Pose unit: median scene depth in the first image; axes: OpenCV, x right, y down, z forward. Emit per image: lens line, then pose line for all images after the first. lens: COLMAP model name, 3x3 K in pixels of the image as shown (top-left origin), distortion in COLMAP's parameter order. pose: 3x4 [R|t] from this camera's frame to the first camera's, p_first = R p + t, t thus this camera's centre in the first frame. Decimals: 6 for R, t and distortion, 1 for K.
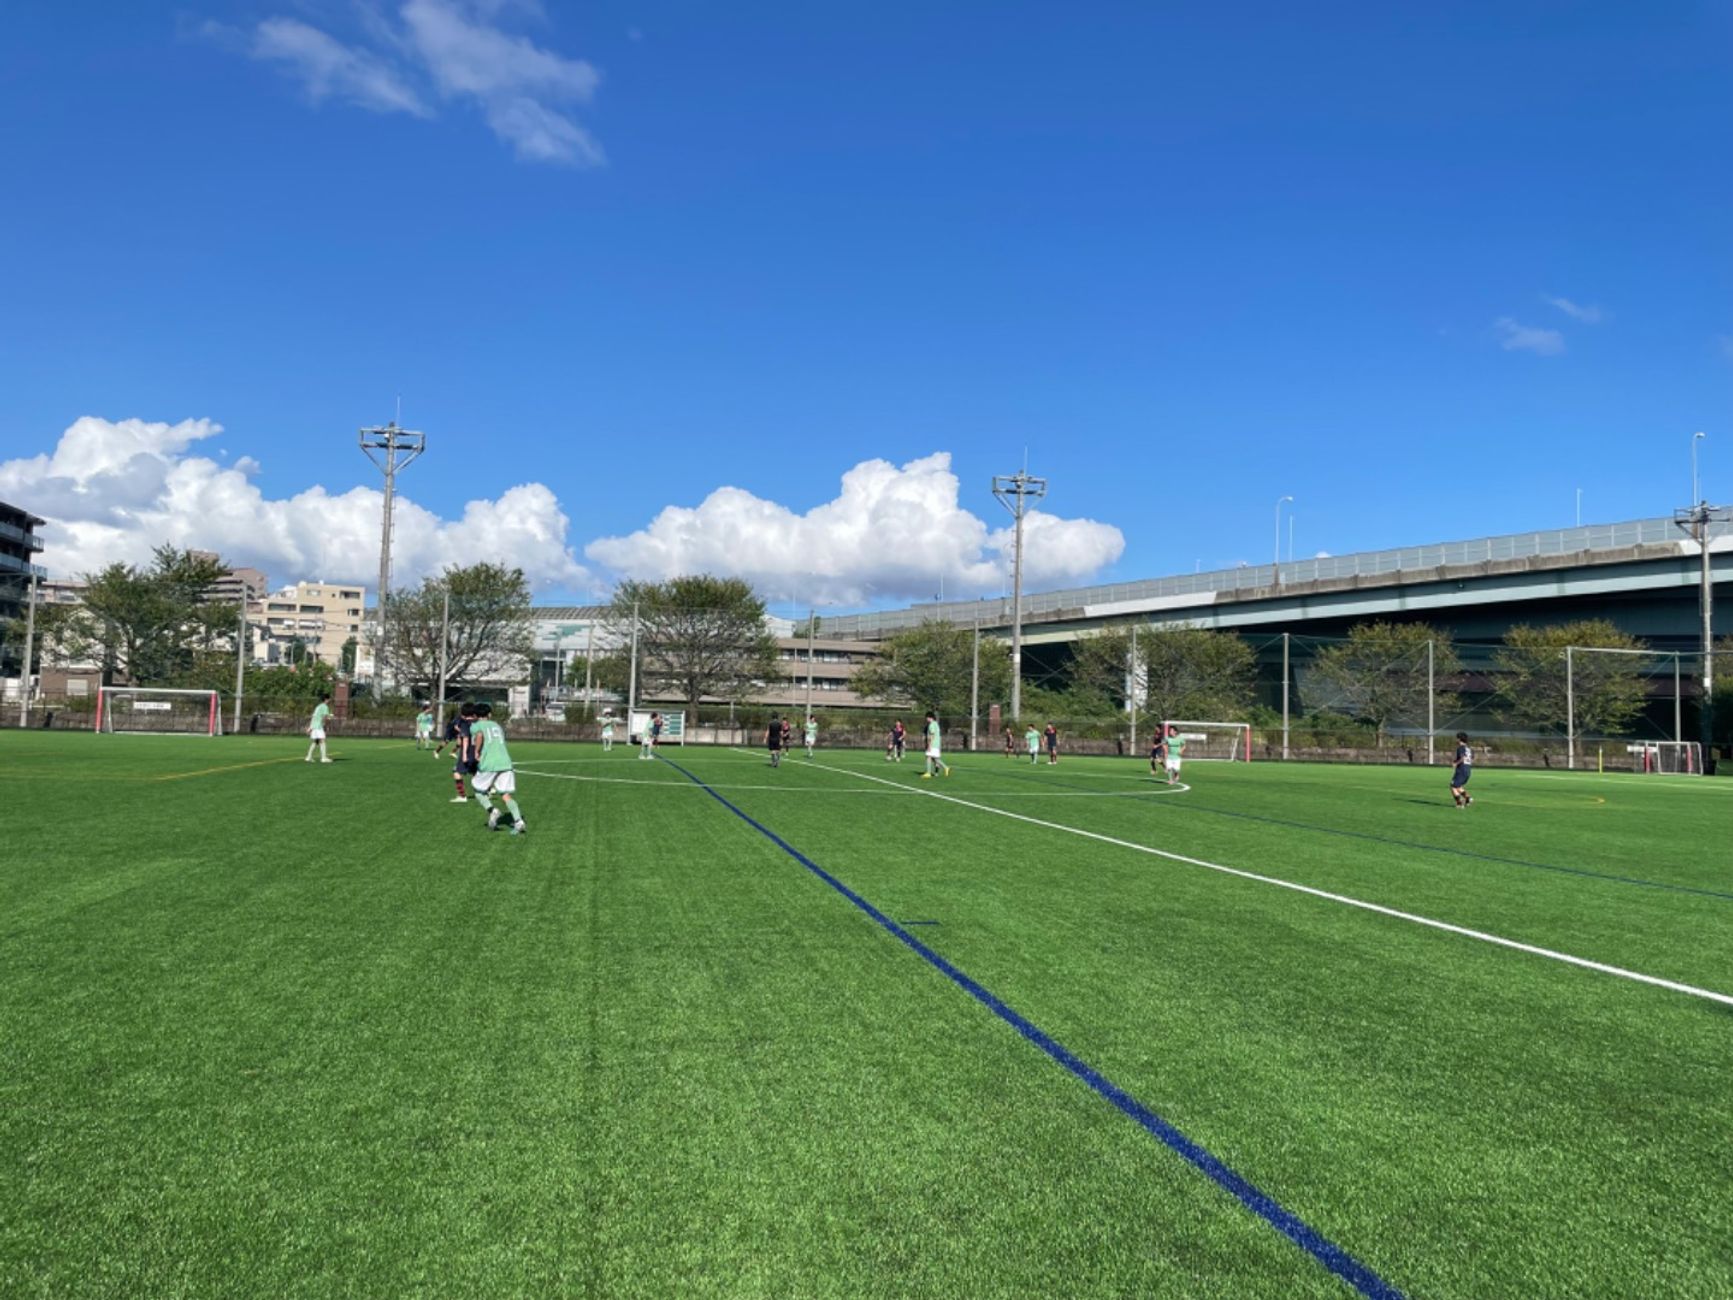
lens RADIAL K [[1305.6, 0, 884.3], [0, 1305.6, 643.4], [0, 0, 1]] dist [0.078341, -0.054675]
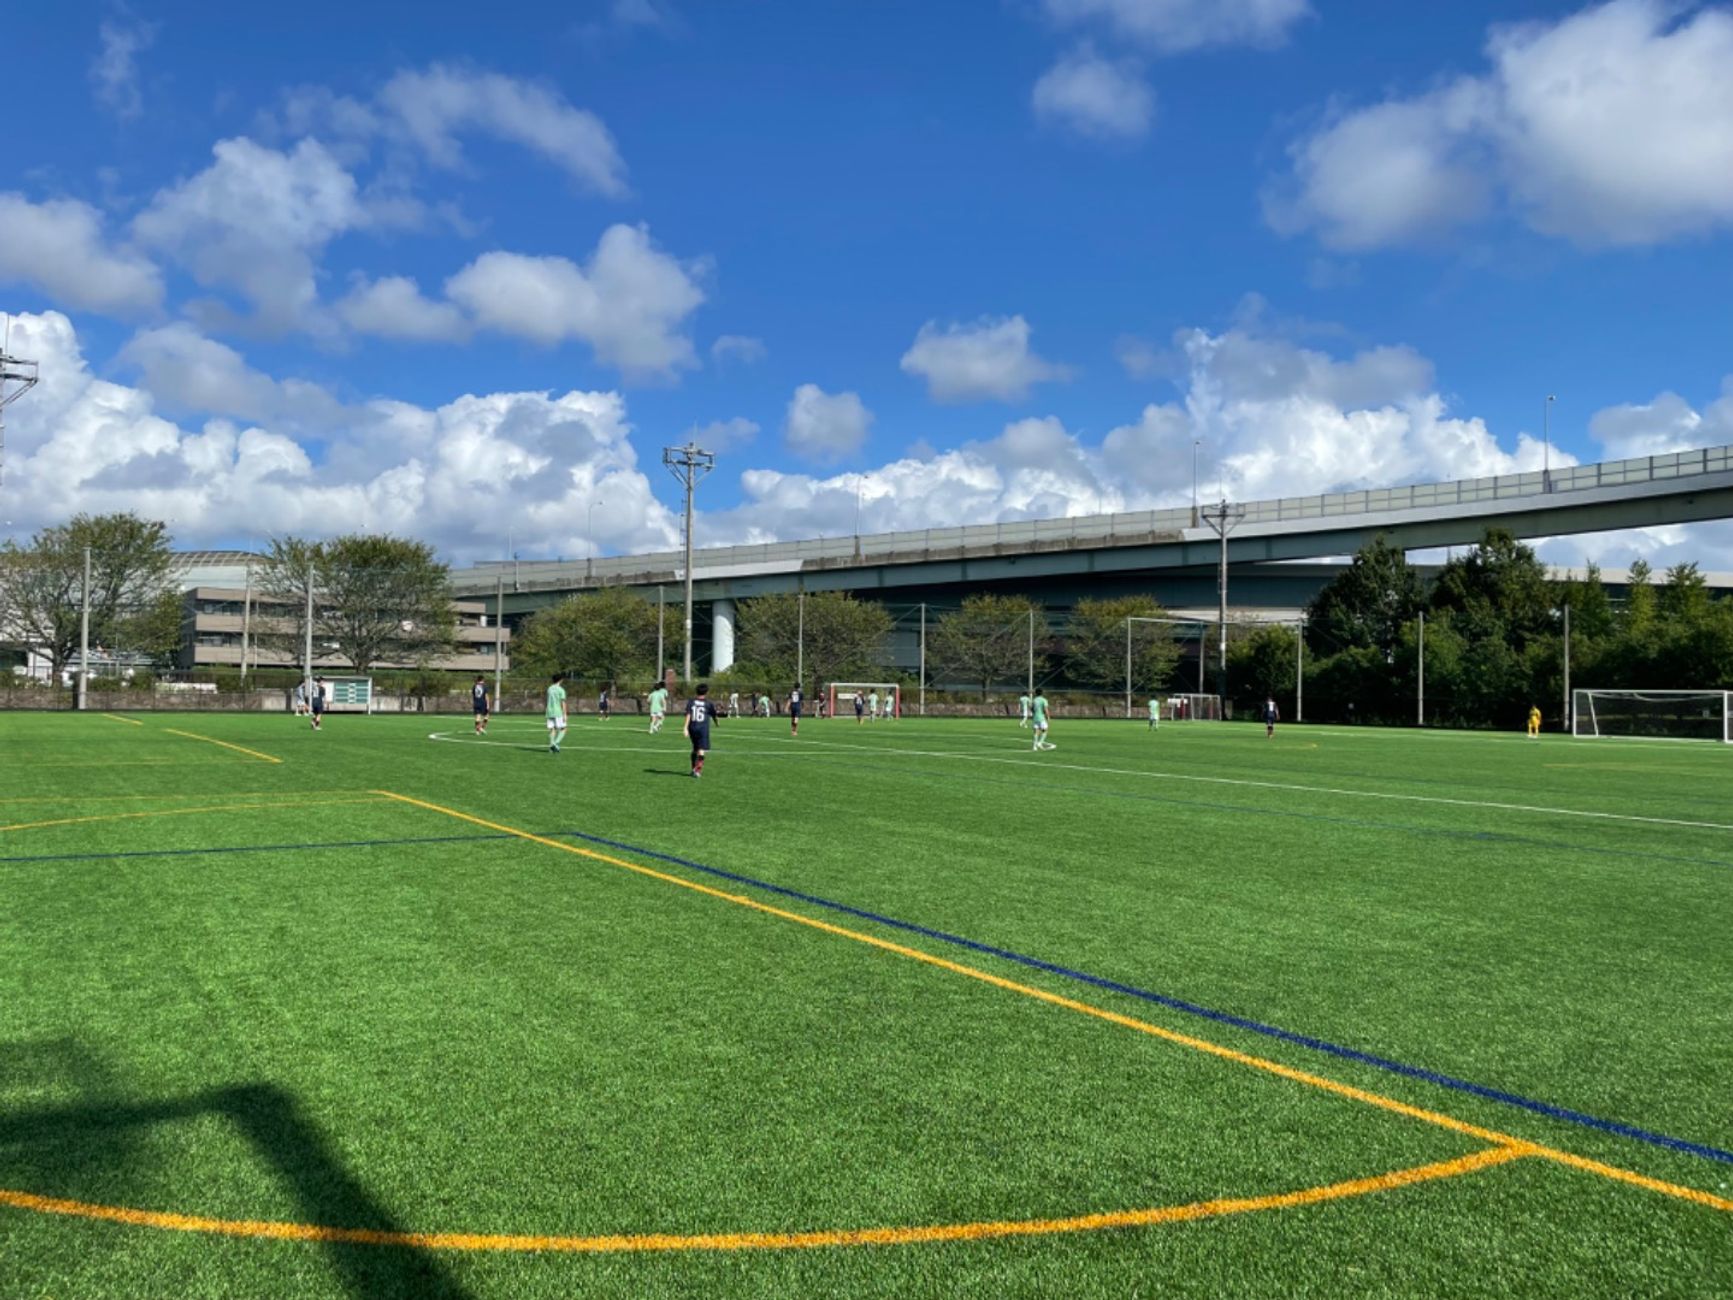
lens RADIAL K [[1305.6, 0, 861.2], [0, 1305.6, 648.5], [0, 0, 1]] dist [0.078341, -0.054675]
pose [[0.934682, 0.000307, 0.355486, -0.130186], [-0.013291, 0.999331, 0.034084, -0.006258], [-0.355237, -0.036583, 0.934060, -0.026651]]
